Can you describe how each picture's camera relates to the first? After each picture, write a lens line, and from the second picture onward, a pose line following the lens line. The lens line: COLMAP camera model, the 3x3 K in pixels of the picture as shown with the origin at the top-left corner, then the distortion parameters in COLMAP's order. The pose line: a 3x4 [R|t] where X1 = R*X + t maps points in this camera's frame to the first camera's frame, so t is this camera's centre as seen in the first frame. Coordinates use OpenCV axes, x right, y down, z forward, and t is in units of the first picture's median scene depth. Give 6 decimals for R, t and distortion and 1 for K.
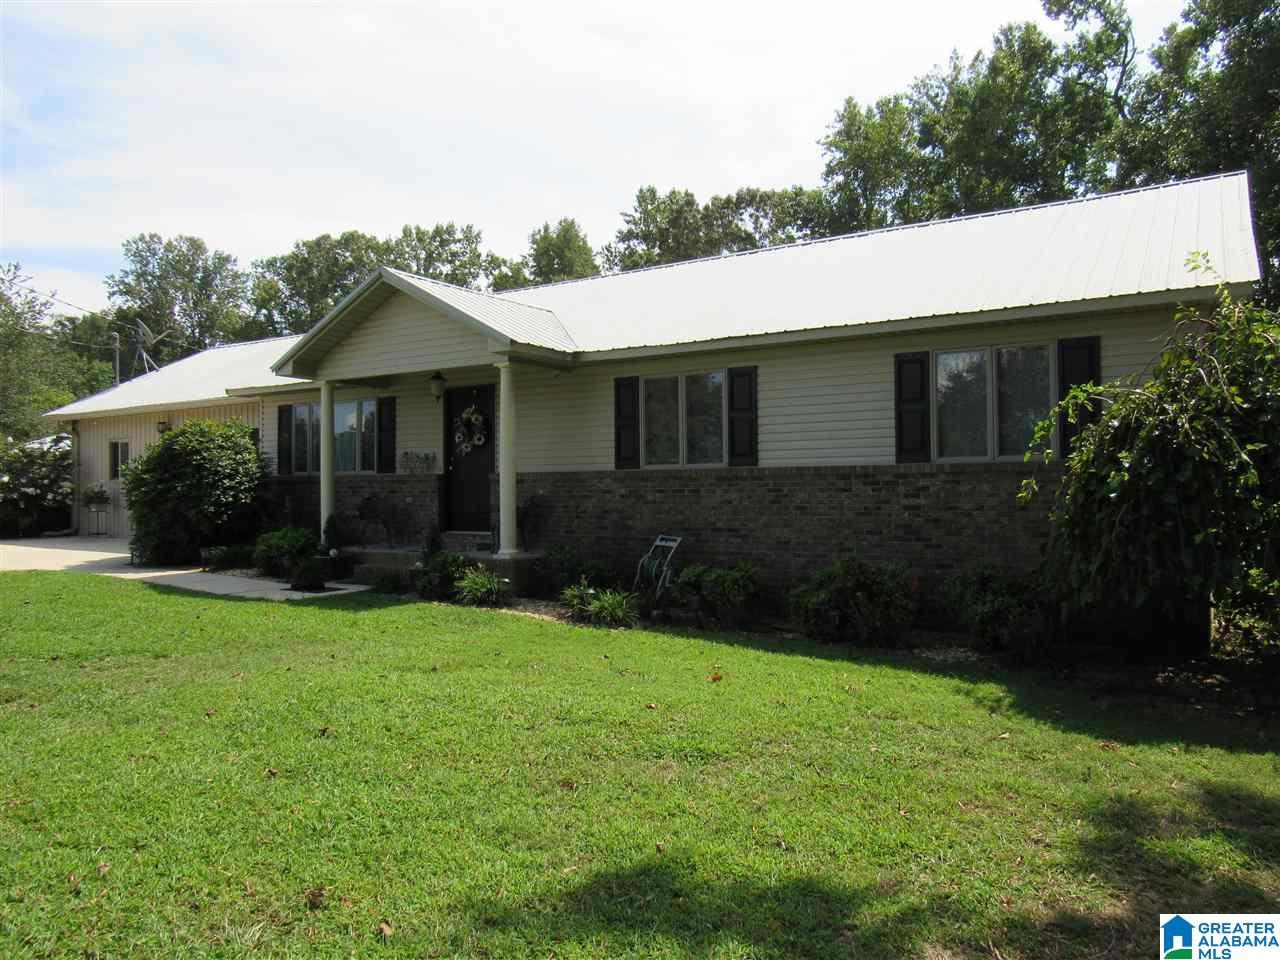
lens RADIAL K [[915.1, 0, 640.3], [0, 915.1, 477.4], [0, 0, 1]] dist [-0.028583, 0.007113]
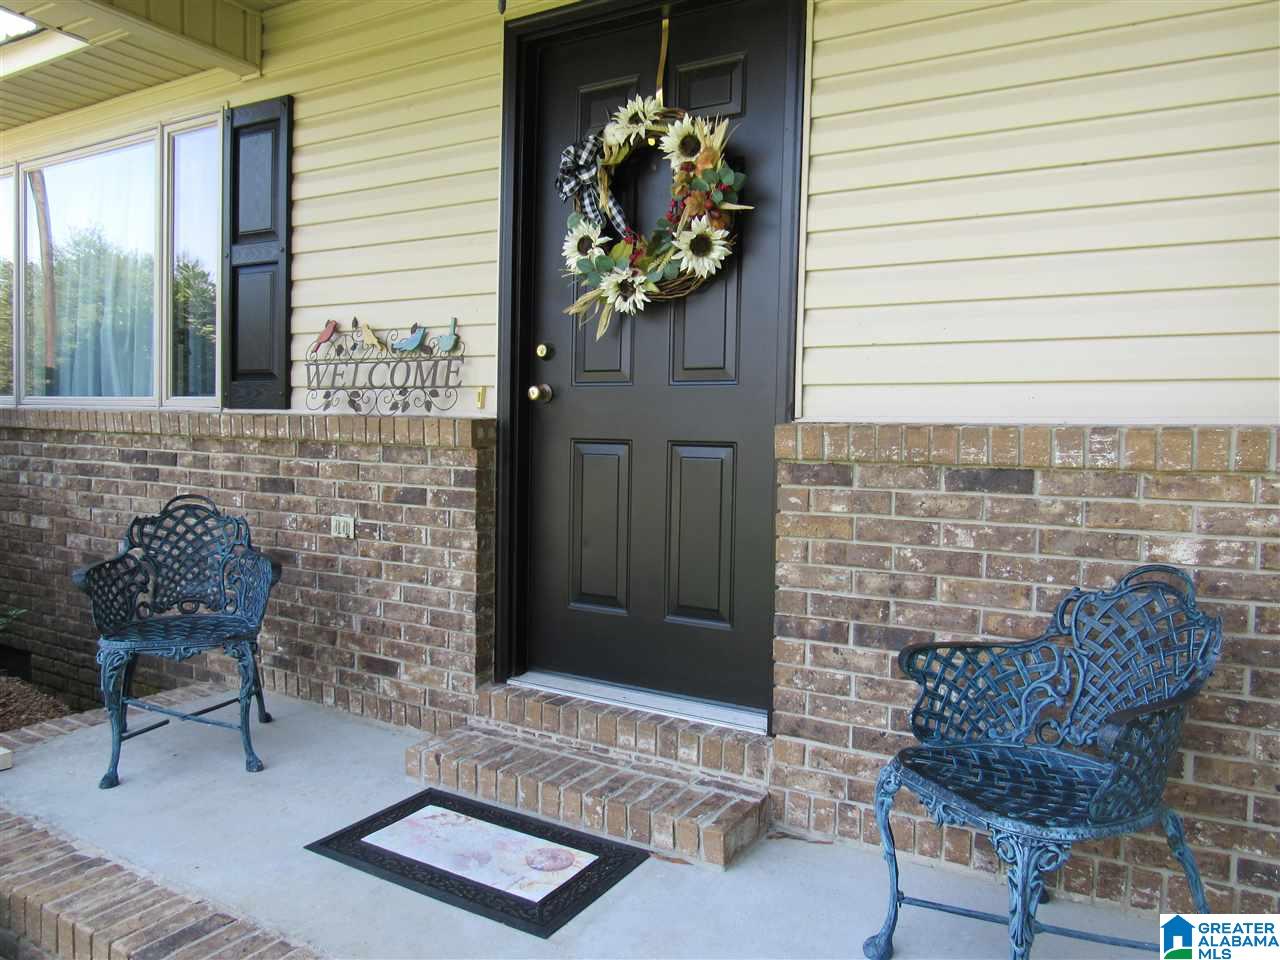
lens RADIAL K [[915.1, 0, 640.2], [0, 915.1, 480.8], [0, 0, 1]] dist [-0.028583, 0.007113]
pose [[0.998836, 0.026769, 0.040133, -0.185658], [-0.028963, 0.998060, 0.055117, -0.001551], [-0.038580, -0.056215, 0.997673, 0.759924]]
